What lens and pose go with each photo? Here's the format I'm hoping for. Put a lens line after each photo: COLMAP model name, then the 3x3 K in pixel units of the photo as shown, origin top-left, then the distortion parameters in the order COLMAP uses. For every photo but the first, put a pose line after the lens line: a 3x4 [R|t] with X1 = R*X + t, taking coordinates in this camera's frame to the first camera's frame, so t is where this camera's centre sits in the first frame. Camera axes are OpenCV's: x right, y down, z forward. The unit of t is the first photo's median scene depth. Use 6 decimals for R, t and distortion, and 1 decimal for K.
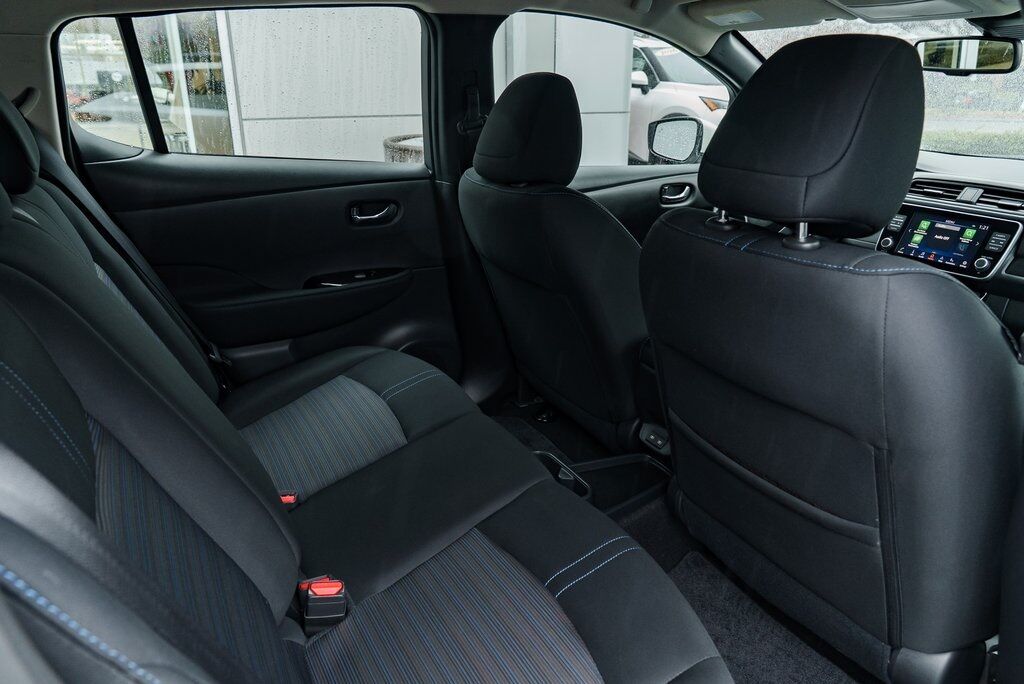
lens RADIAL K [[695.9, 0, 516.0], [0, 695.9, 340.7], [0, 0, 1]] dist [-0.023619, 0.019156]
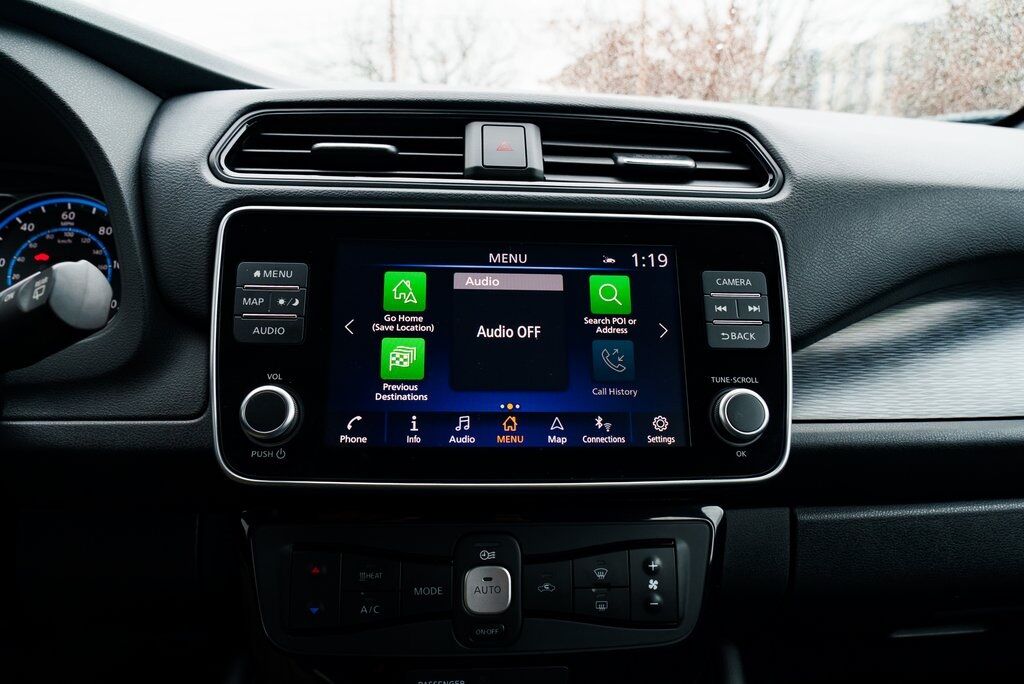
lens RADIAL K [[695.9, 0, 505.7], [0, 695.9, 346.8], [0, 0, 1]] dist [-0.023619, 0.019156]
pose [[0.427080, -0.202483, 0.881251, 0.418120], [0.301252, 0.950787, 0.072465, -0.159496], [-0.852555, 0.234530, 0.467061, 0.892171]]
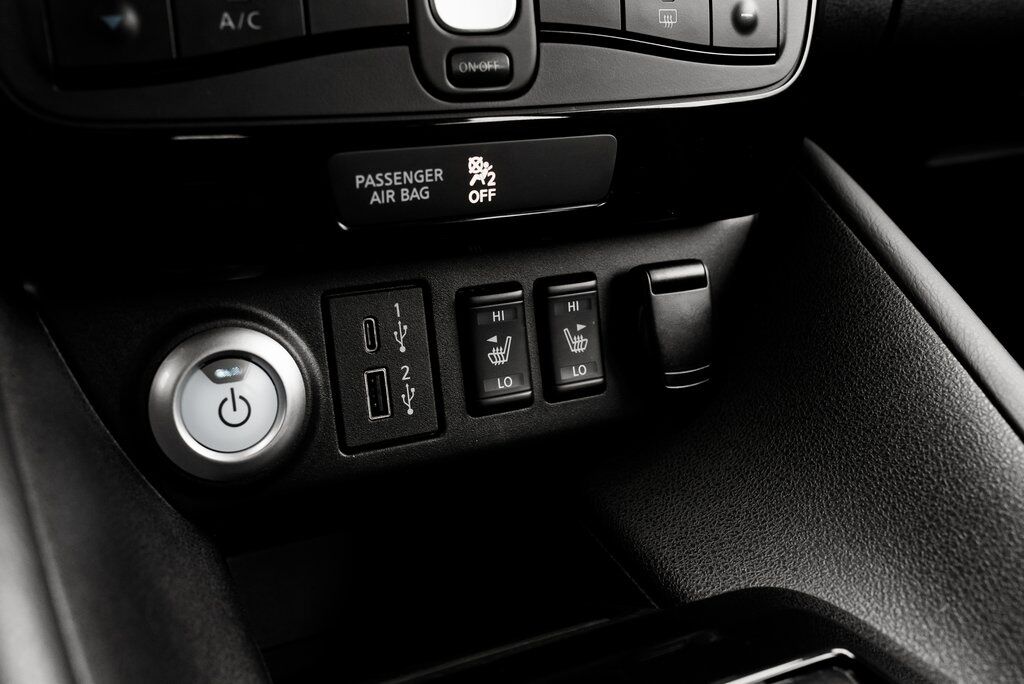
lens RADIAL K [[1009.4, 0, 492.4], [0, 1009.4, 333.5], [0, 0, 1]] dist [0.007256, 0.000000]
pose [[0.055611, -0.460628, 0.885849, 0.430267], [0.285545, 0.857503, 0.427963, -0.090676], [-0.956751, 0.229150, 0.179217, 1.000763]]
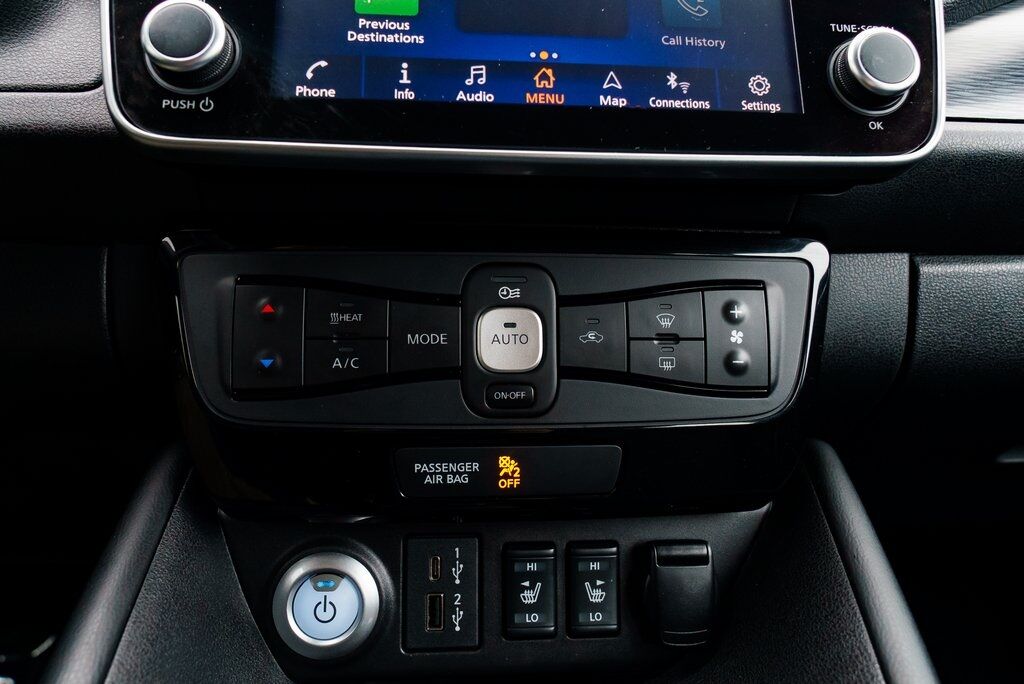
lens RADIAL K [[695.9, 0, 505.6], [0, 695.9, 345.5], [0, 0, 1]] dist [-0.023619, 0.019156]
pose [[0.414436, -0.259301, 0.872356, 0.455546], [0.304280, 0.942867, 0.135704, -0.091602], [-0.857704, 0.209200, 0.469658, 0.945357]]
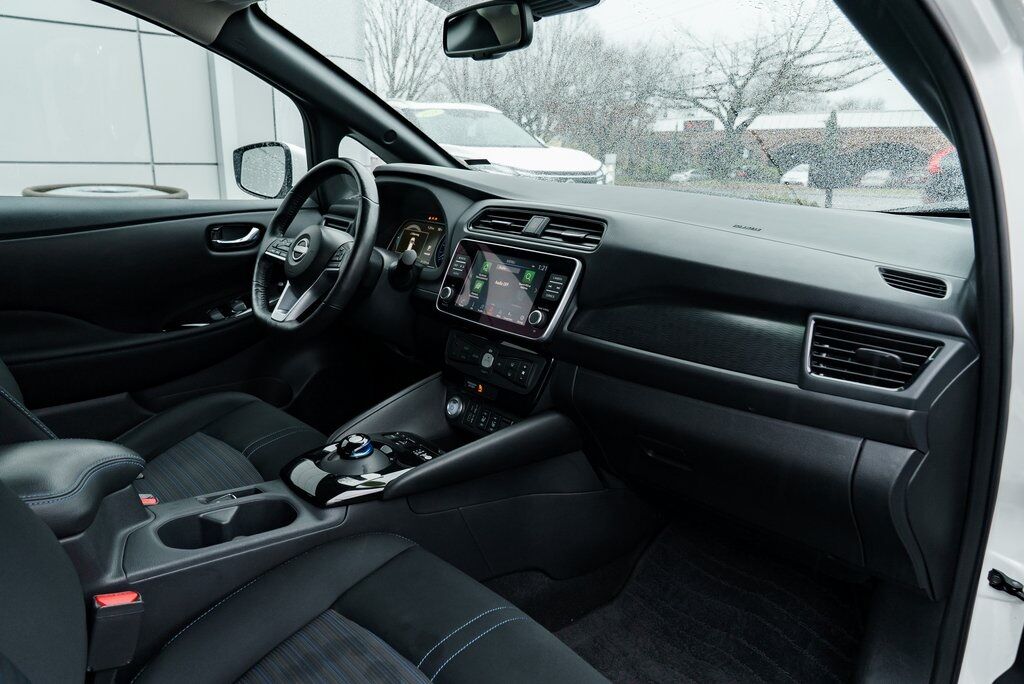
lens RADIAL K [[695.9, 0, 514.5], [0, 695.9, 342.4], [0, 0, 1]] dist [-0.023619, 0.019156]
pose [[0.971769, -0.039529, 0.232597, 0.454196], [0.060321, 0.994725, -0.082963, -0.027276], [-0.228091, 0.094651, 0.969028, 0.299169]]
